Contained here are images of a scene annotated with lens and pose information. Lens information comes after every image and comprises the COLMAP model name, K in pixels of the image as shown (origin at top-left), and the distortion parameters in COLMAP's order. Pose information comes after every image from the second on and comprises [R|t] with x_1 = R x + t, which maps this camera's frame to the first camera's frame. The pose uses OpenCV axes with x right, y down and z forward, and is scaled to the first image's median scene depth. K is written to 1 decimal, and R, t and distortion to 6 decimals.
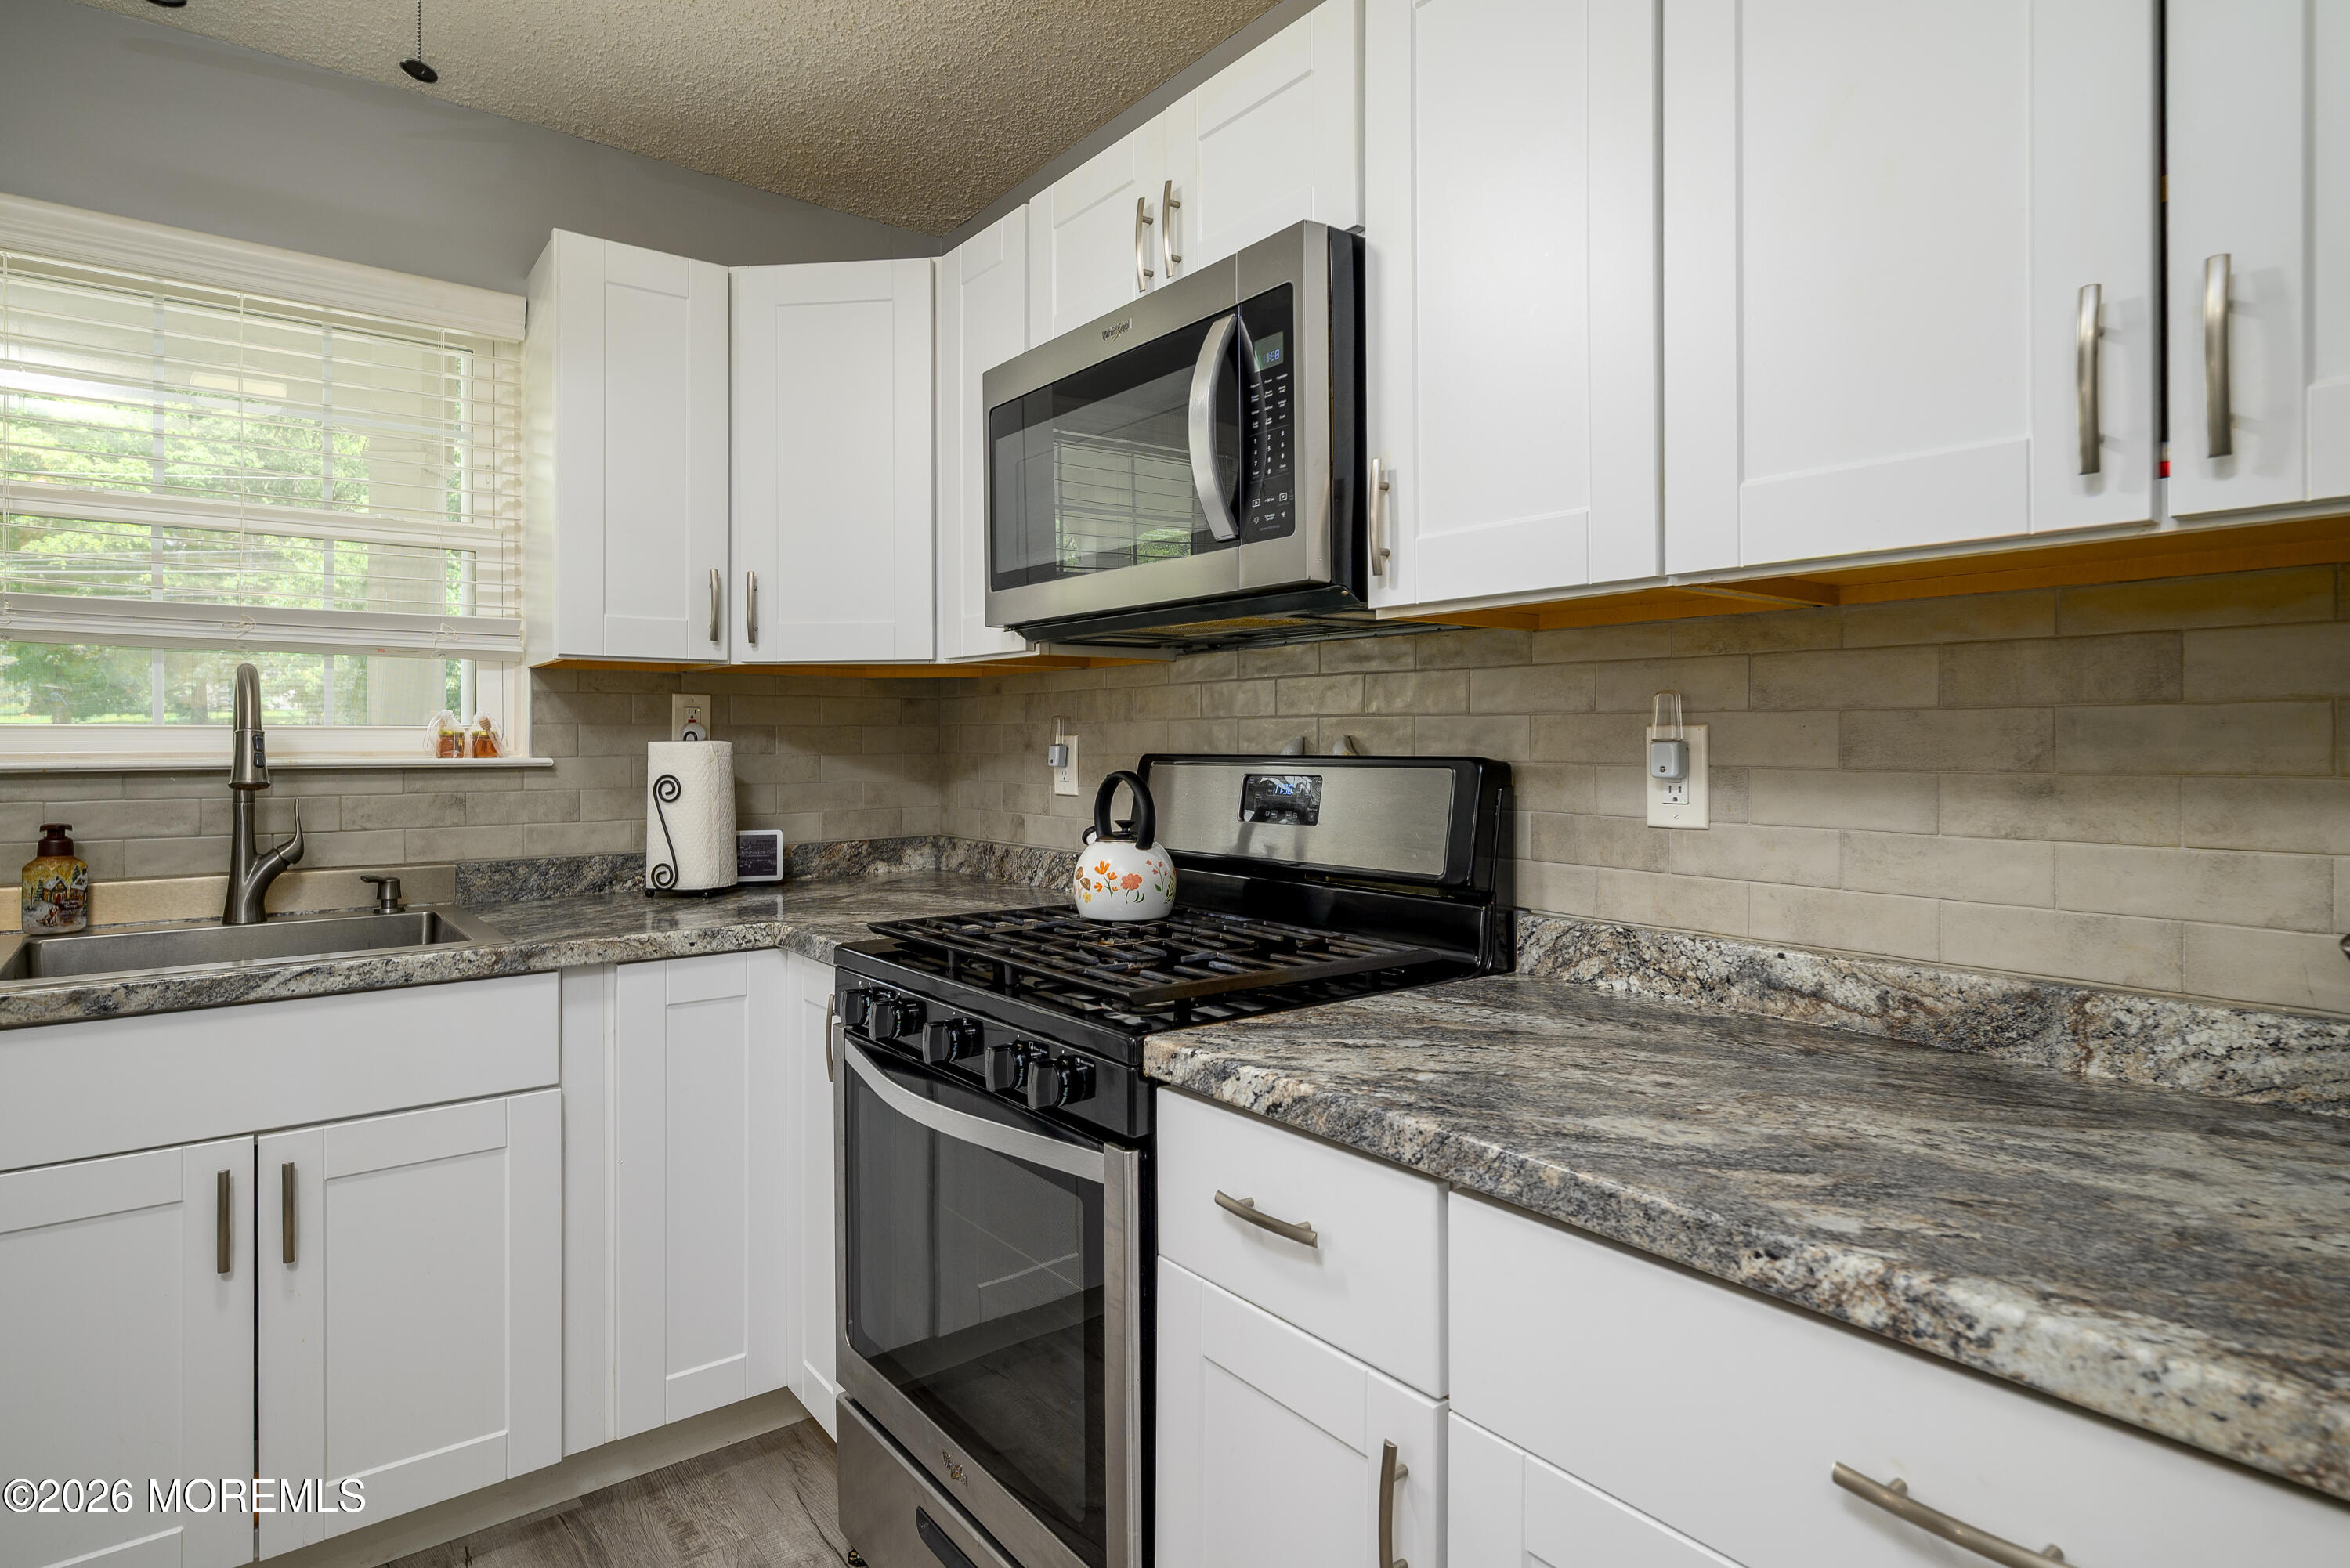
lens RADIAL K [[1243.6, 0, 1173.2], [0, 1243.6, 740.1], [0, 0, 1]] dist [0.000520, -0.000015]
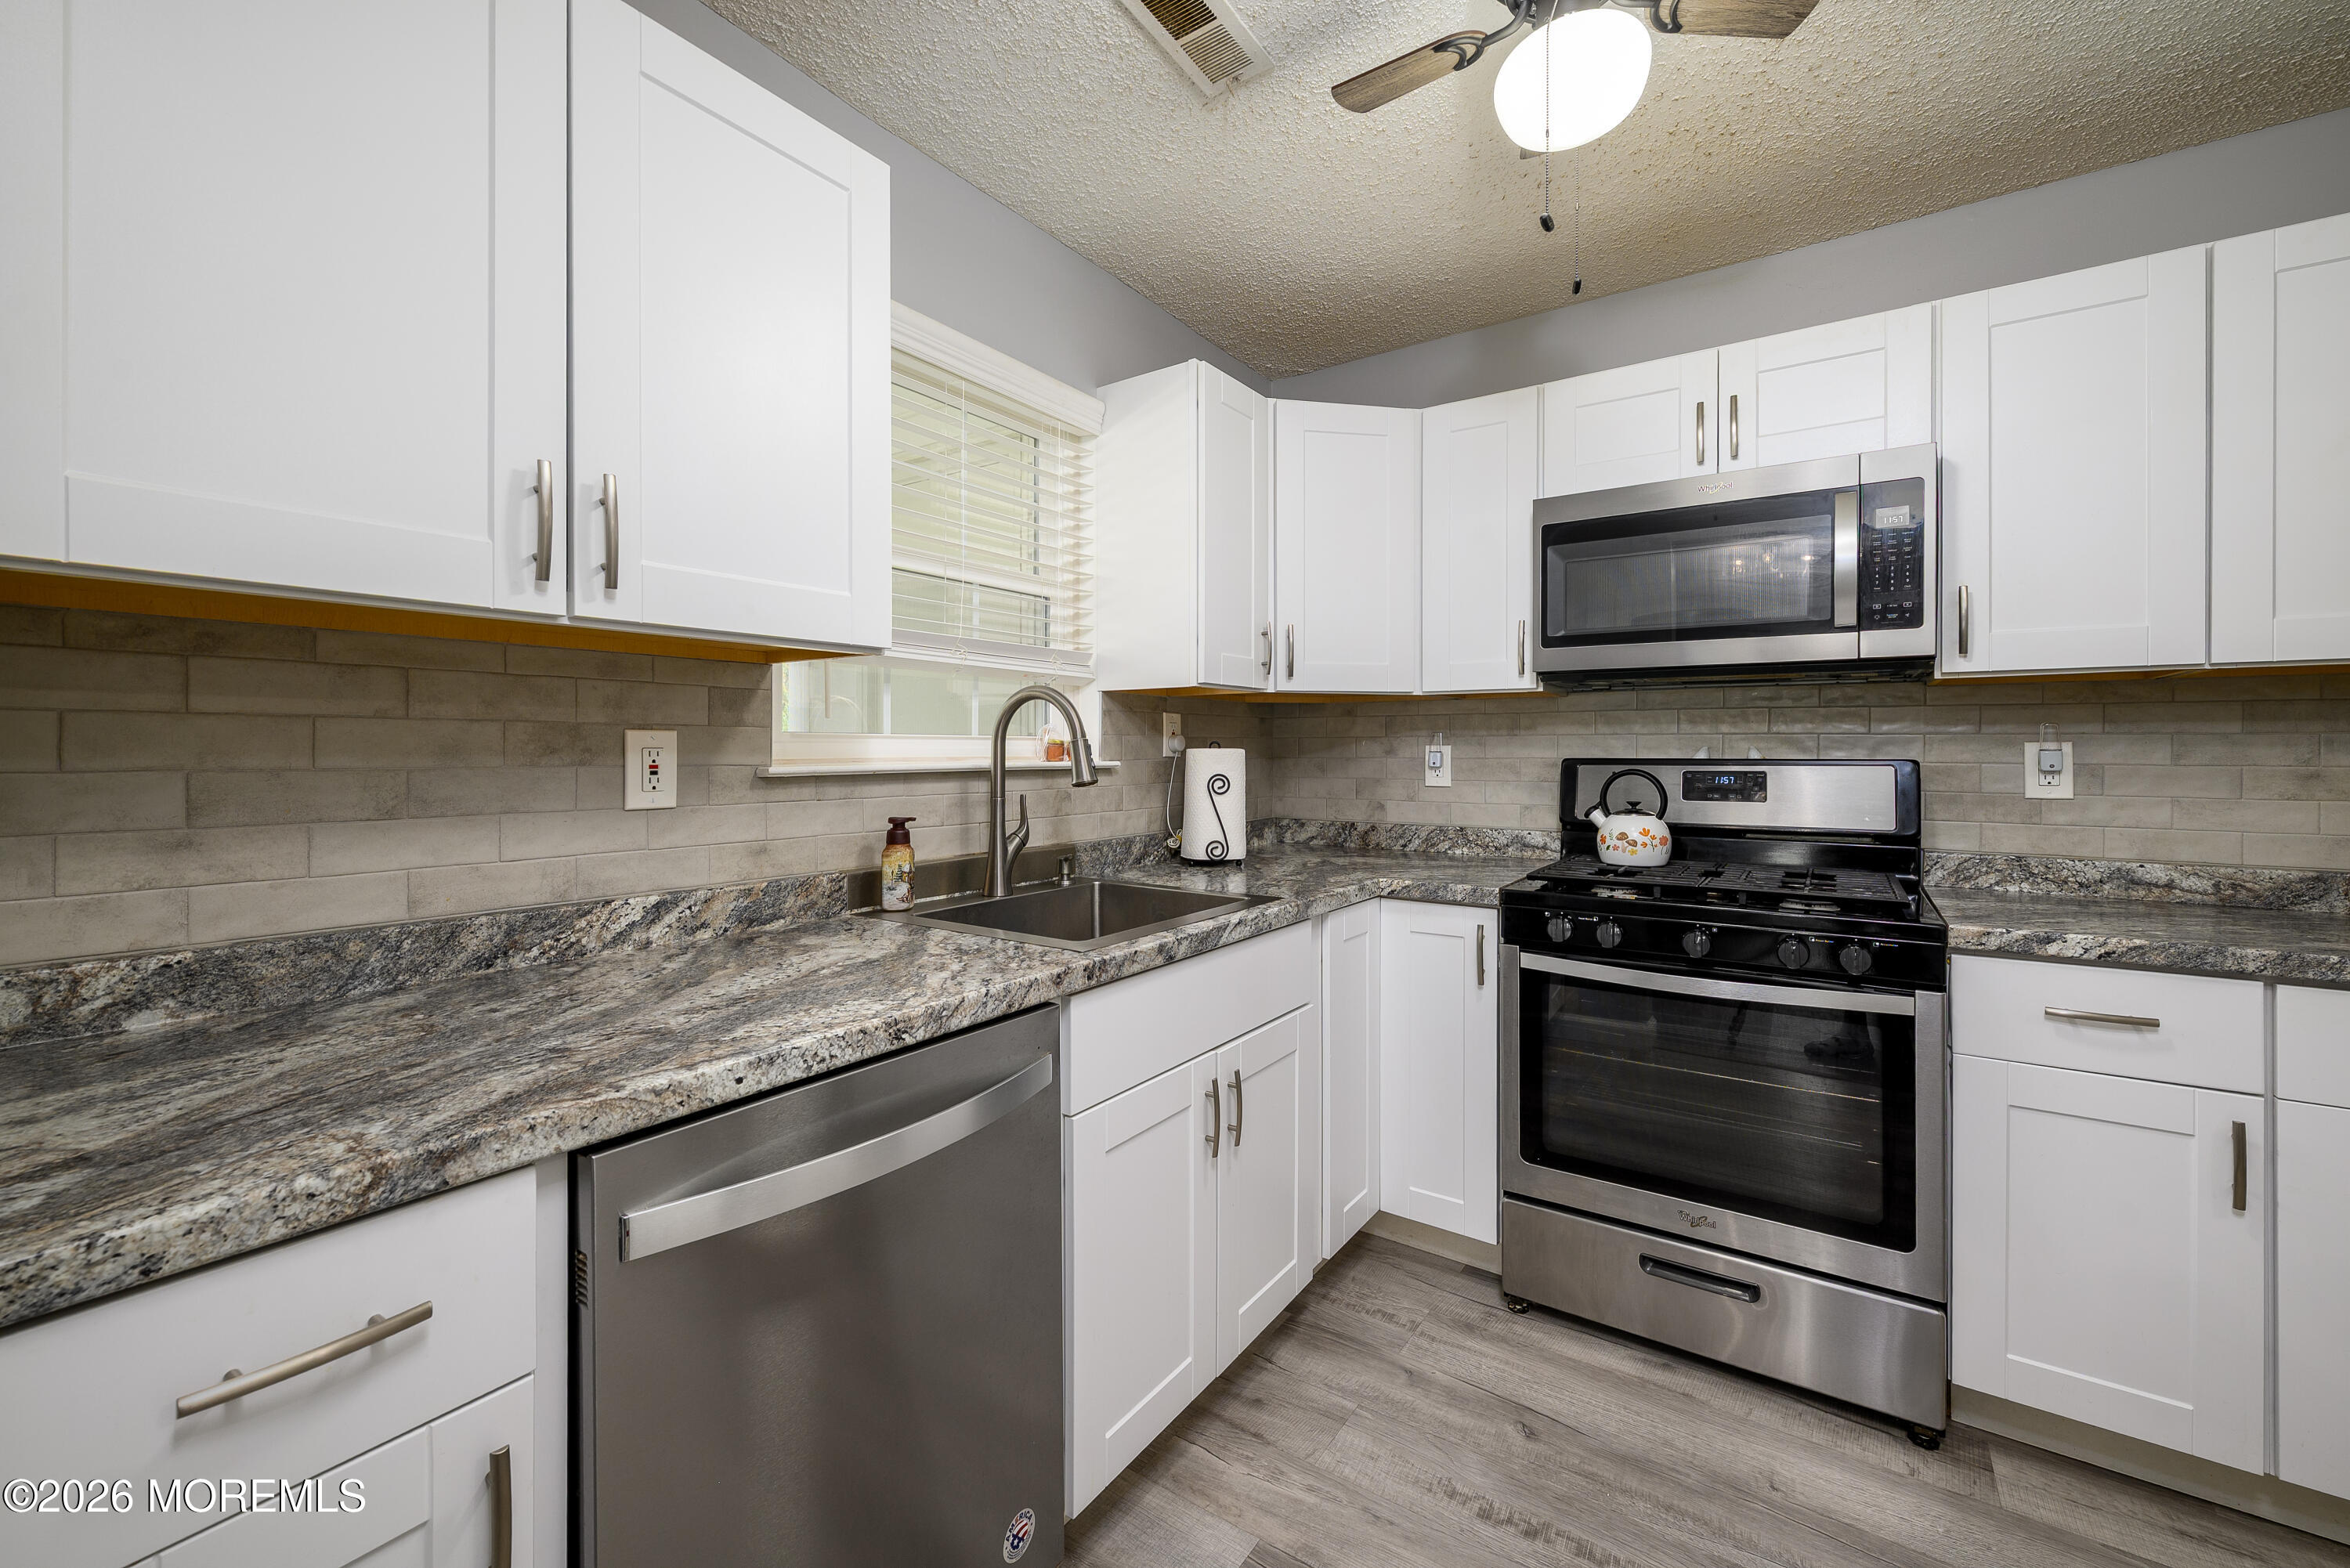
lens RADIAL K [[944.9, 0, 1179.4], [0, 944.9, 747.2], [0, 0, 1]] dist [0.000381, -0.000073]
pose [[0.955181, 0.002834, 0.296008, -1.160757], [-0.002434, 0.999996, -0.001722, 0.001585], [-0.296012, 0.000924, 0.955184, 0.068584]]
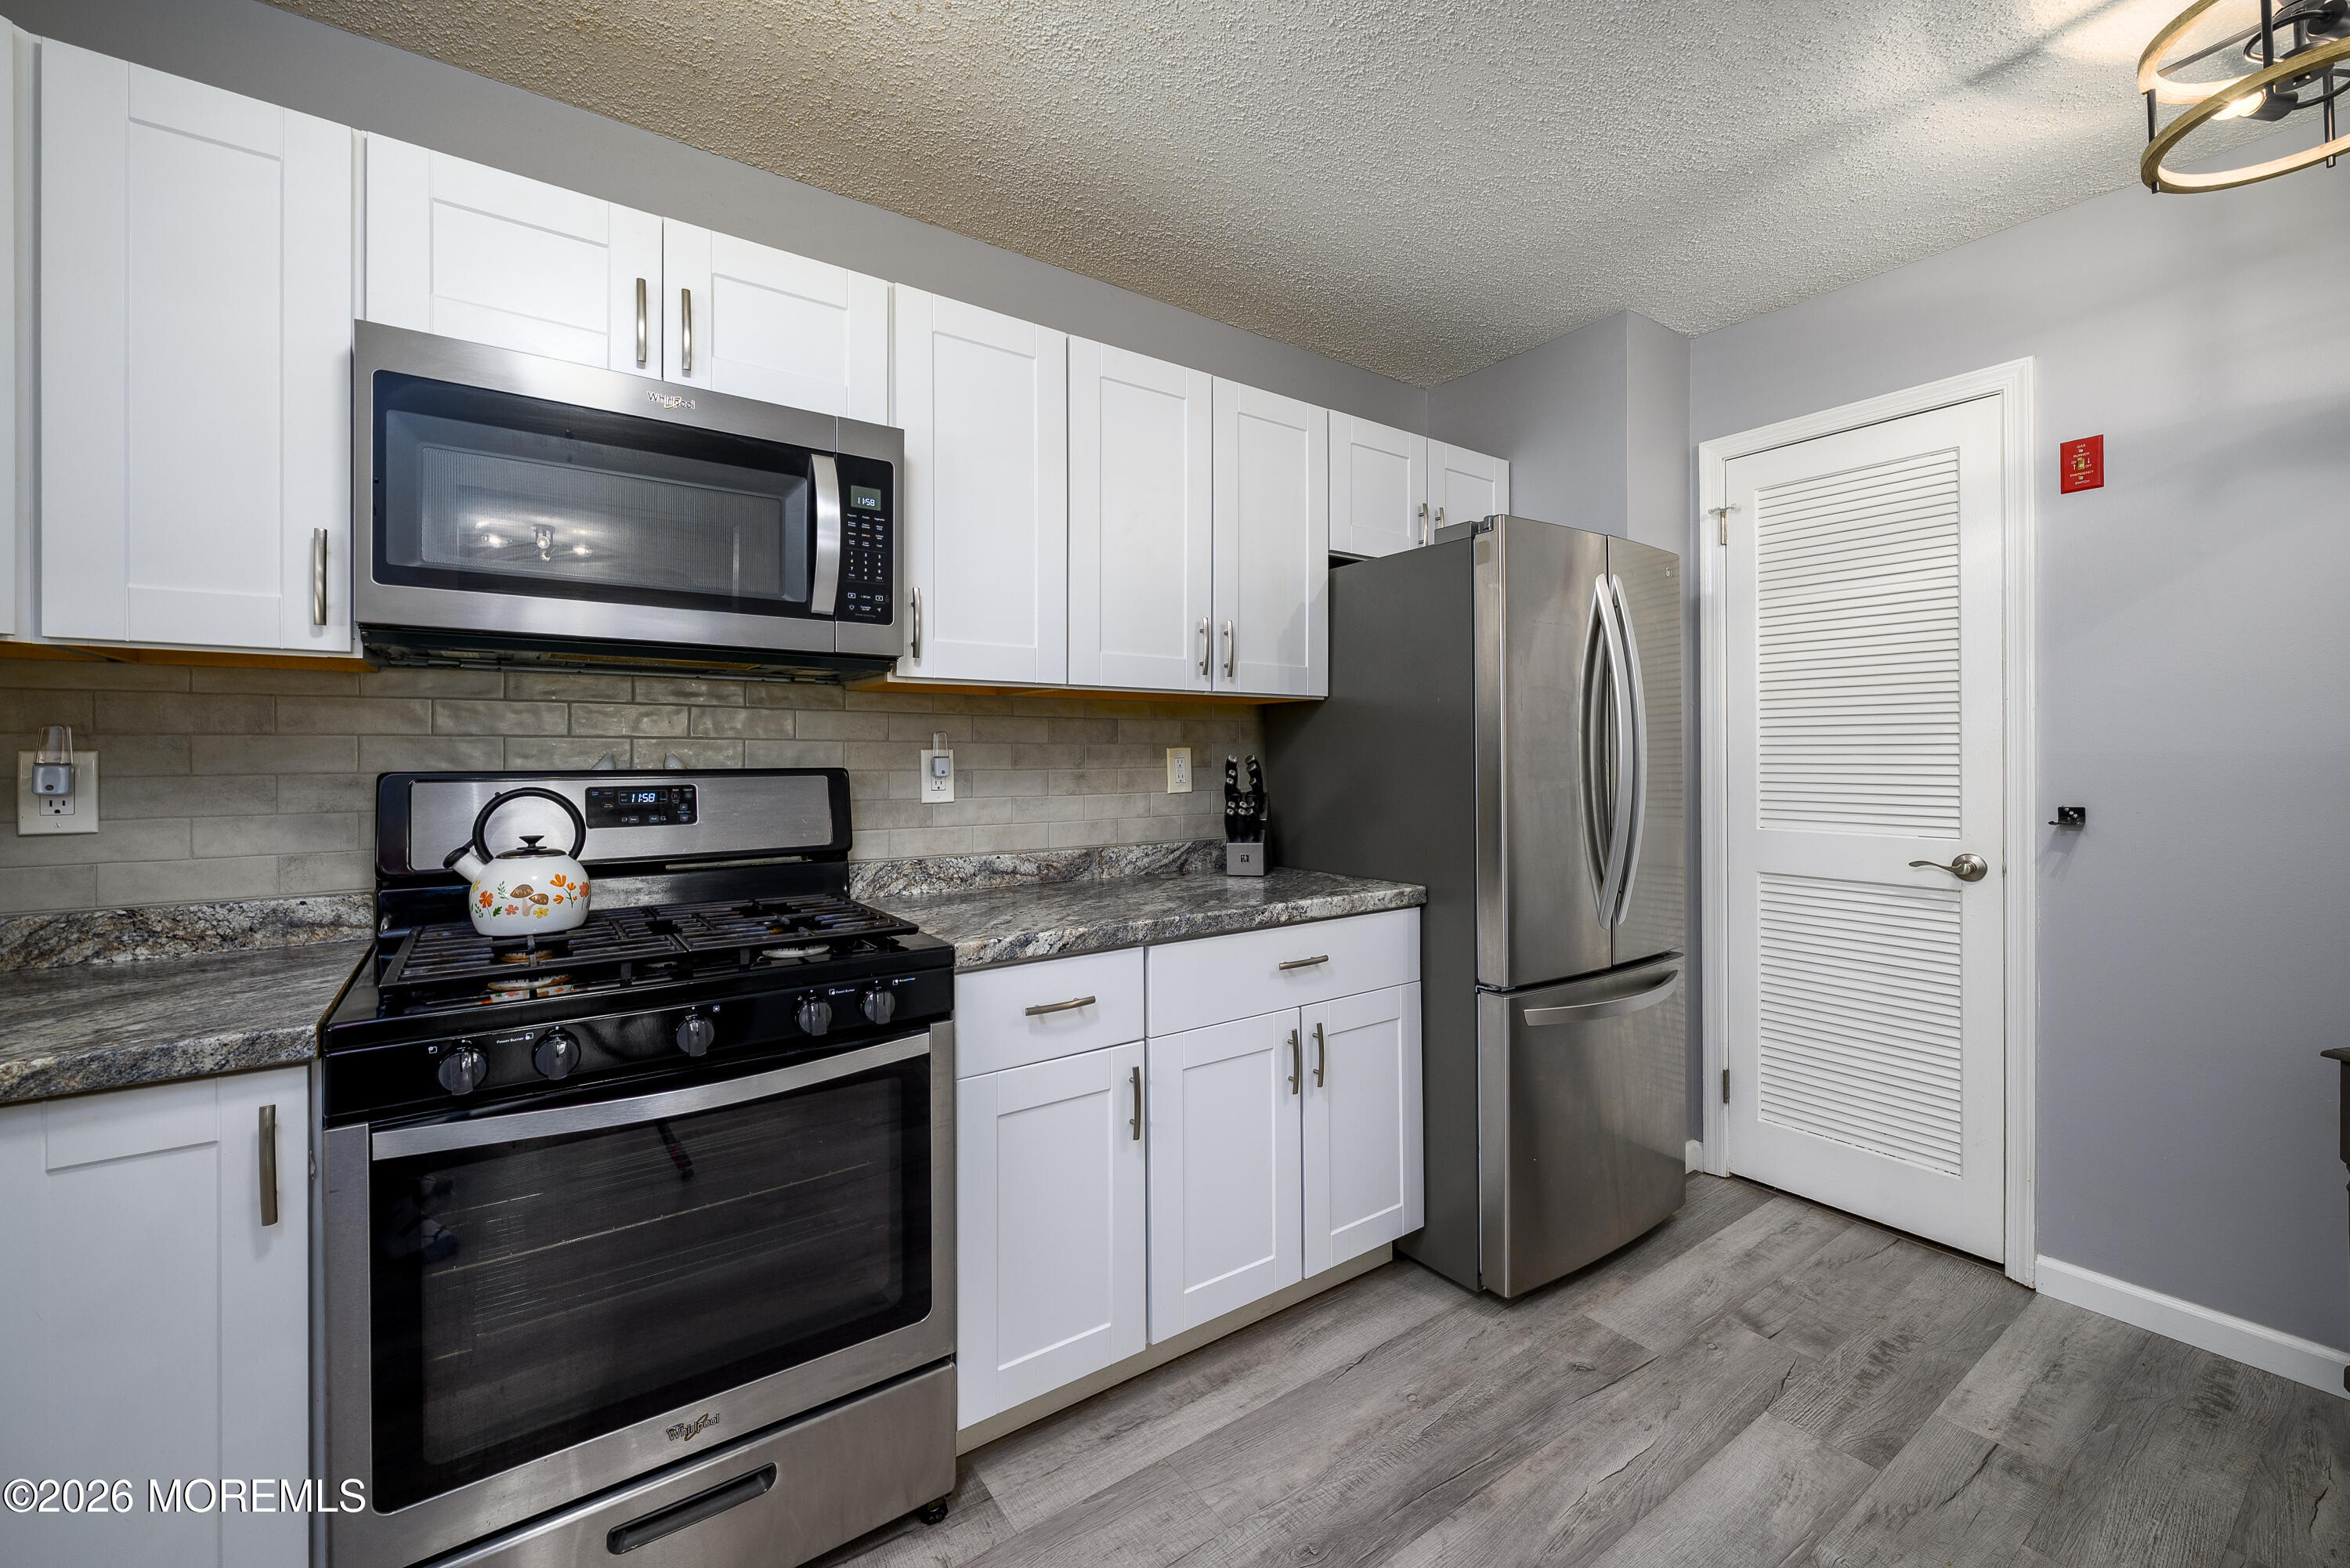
lens RADIAL K [[940.1, 0, 1177.7], [0, 940.1, 759.0], [0, 0, 1]] dist [-0.000183, -0.000142]
pose [[0.048177, -0.002083, 0.998837, -0.994008], [0.001501, 0.999997, 0.002013, 0.000729], [-0.998838, 0.001402, 0.048180, 0.546059]]
